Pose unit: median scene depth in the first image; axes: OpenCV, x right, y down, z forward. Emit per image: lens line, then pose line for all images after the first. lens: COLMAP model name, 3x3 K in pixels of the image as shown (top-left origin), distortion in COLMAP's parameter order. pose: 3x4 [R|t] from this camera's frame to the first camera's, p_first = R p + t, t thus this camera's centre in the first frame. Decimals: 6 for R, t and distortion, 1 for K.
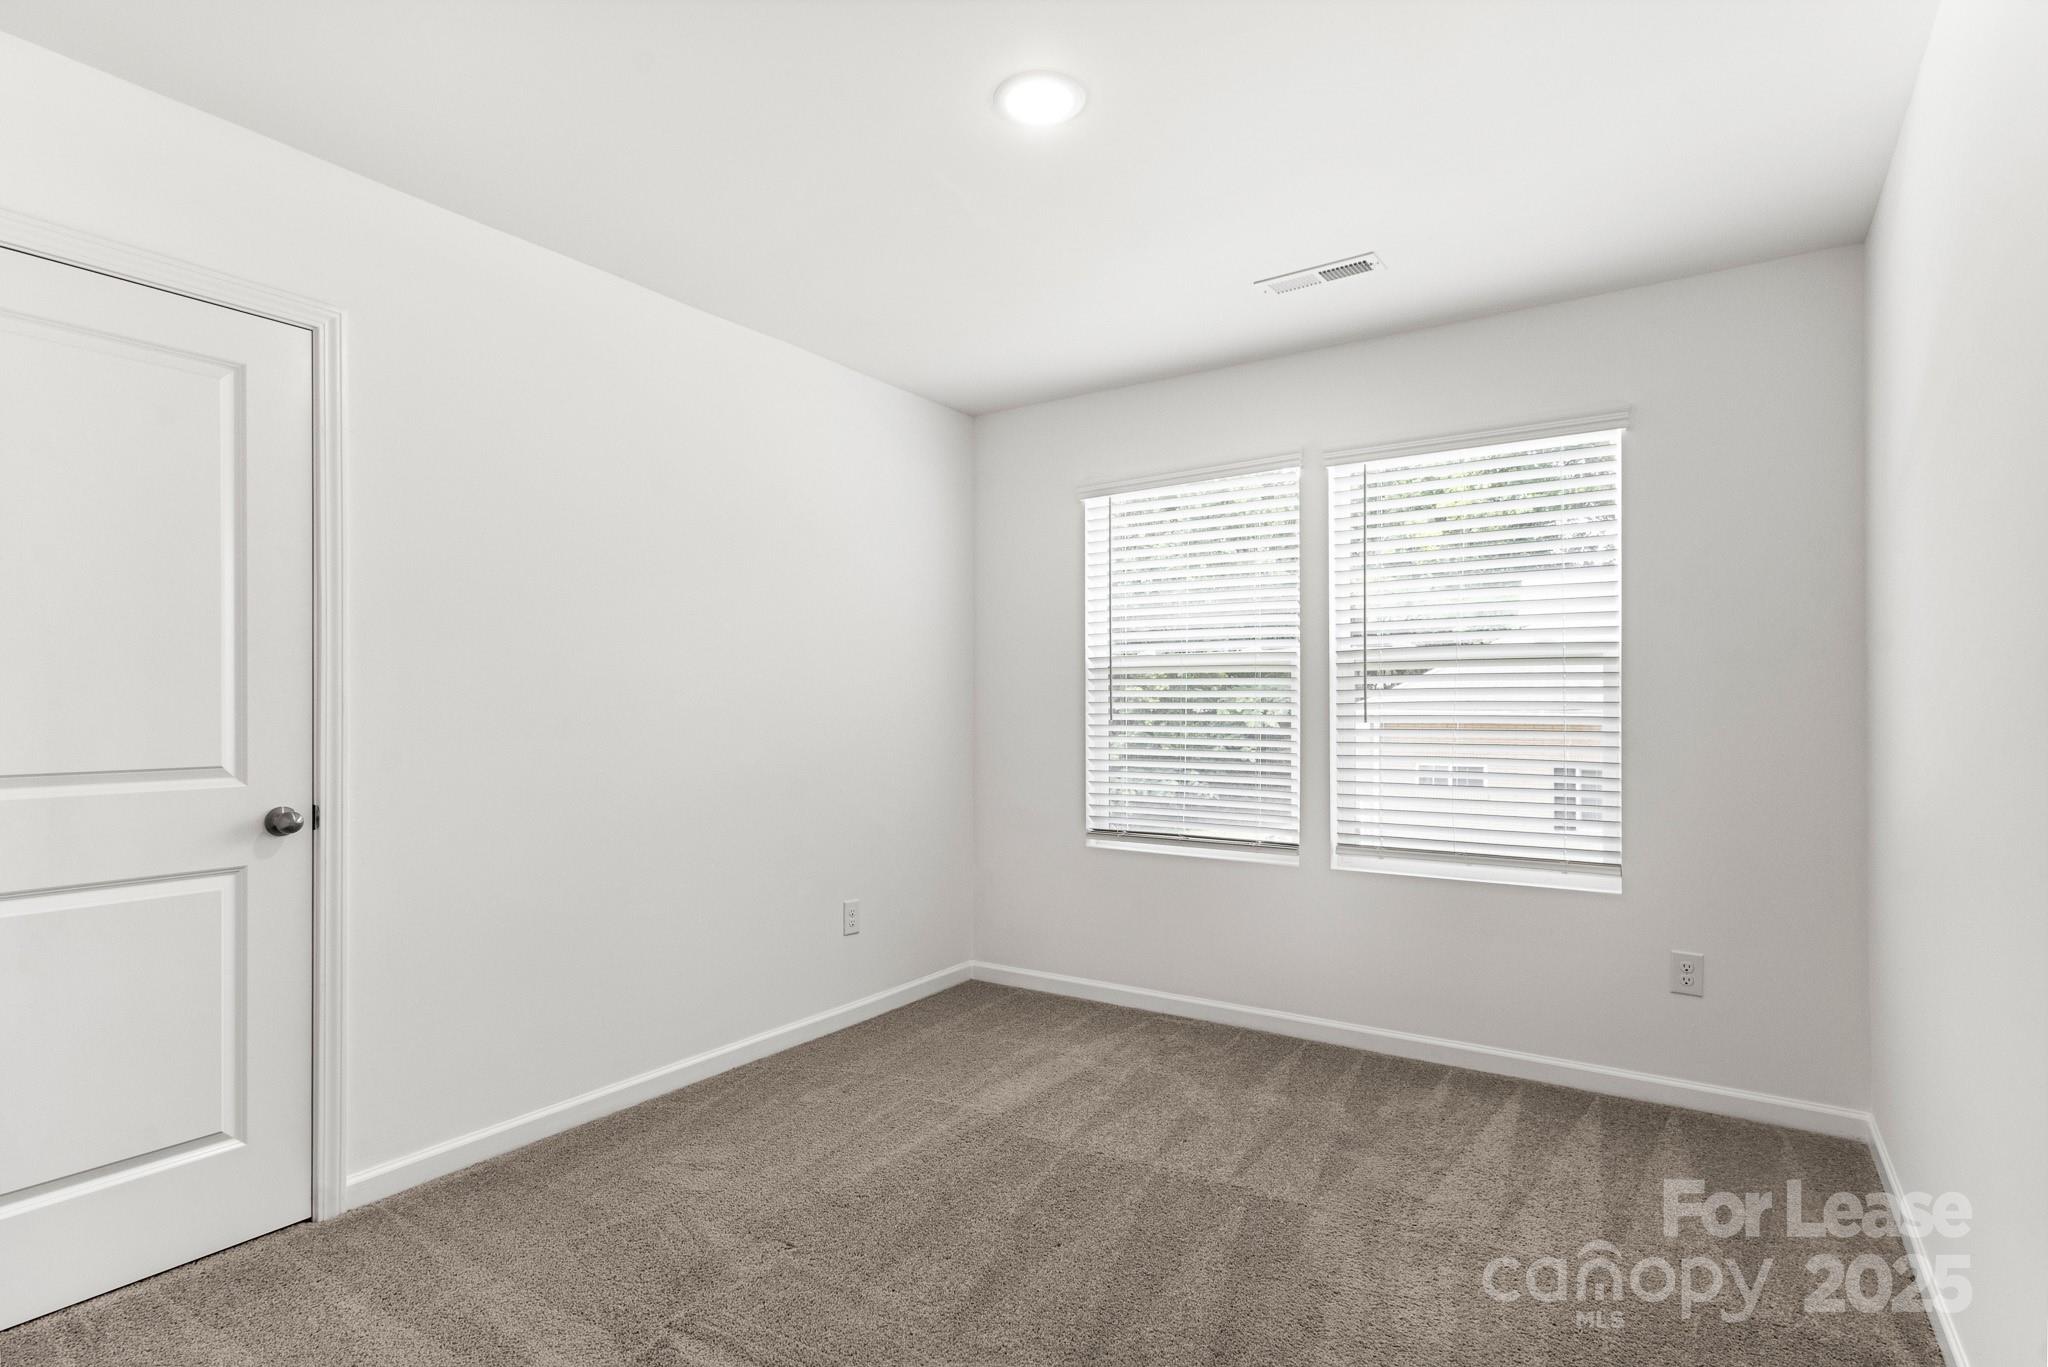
lens RADIAL K [[1047.8, 0, 1002.0], [0, 1047.8, 705.2], [0, 0, 1]] dist [-0.014498, 0.000312]
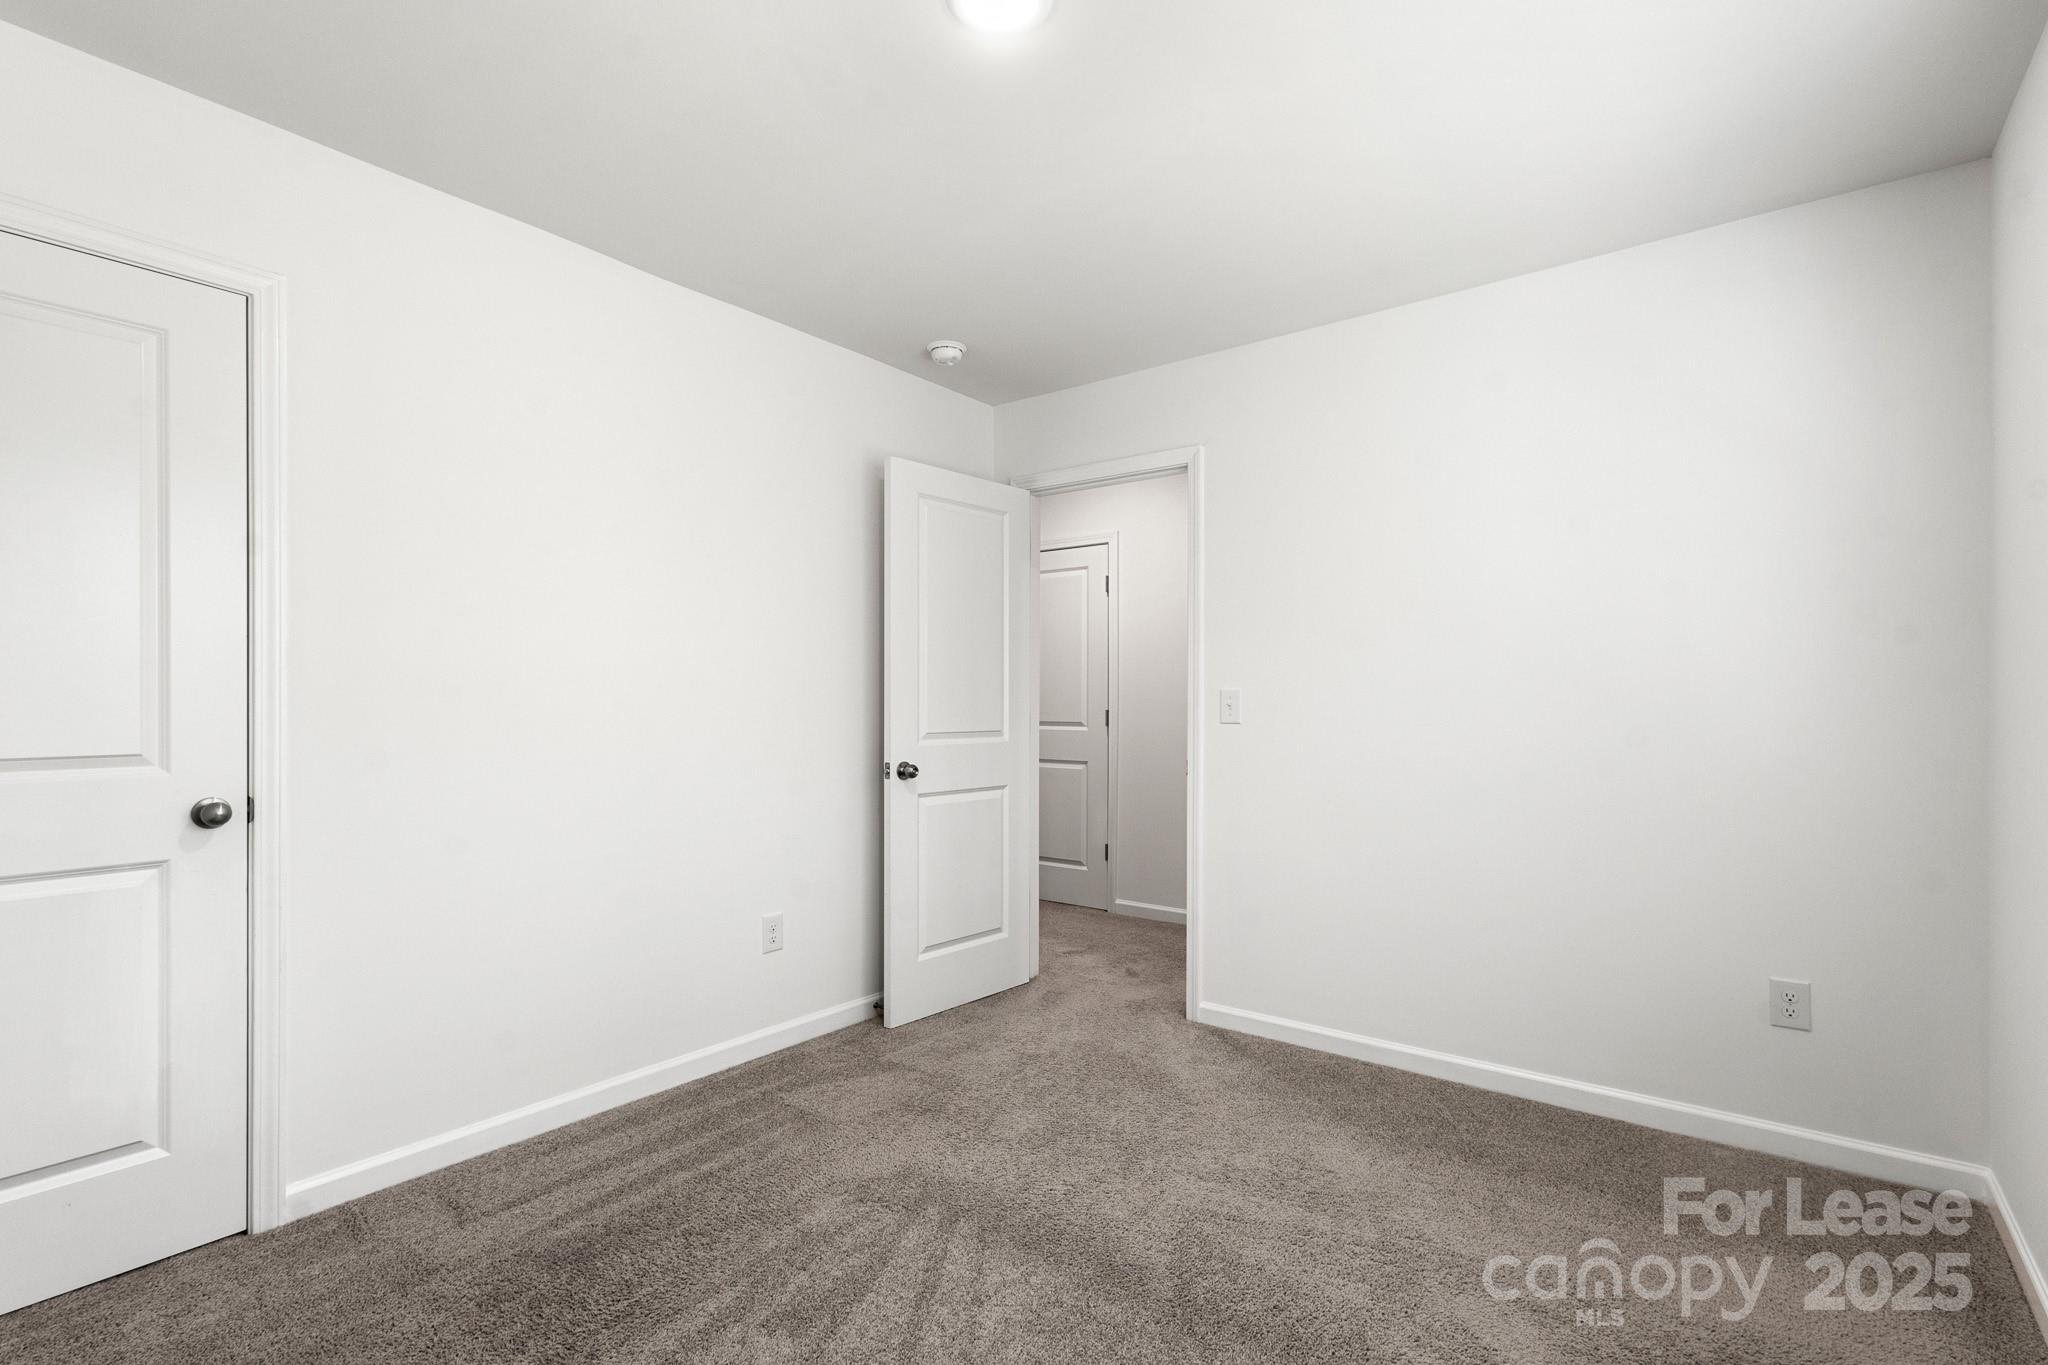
lens RADIAL K [[966.2, 0, 1026.0], [0, 966.2, 685.8], [0, 0, 1]] dist [0.005166, 0.001267]
pose [[0.997634, 0.007336, -0.068354, 0.108461], [-0.008145, 0.999900, -0.011571, 0.000051], [0.068263, 0.012100, 0.997594, 0.162440]]
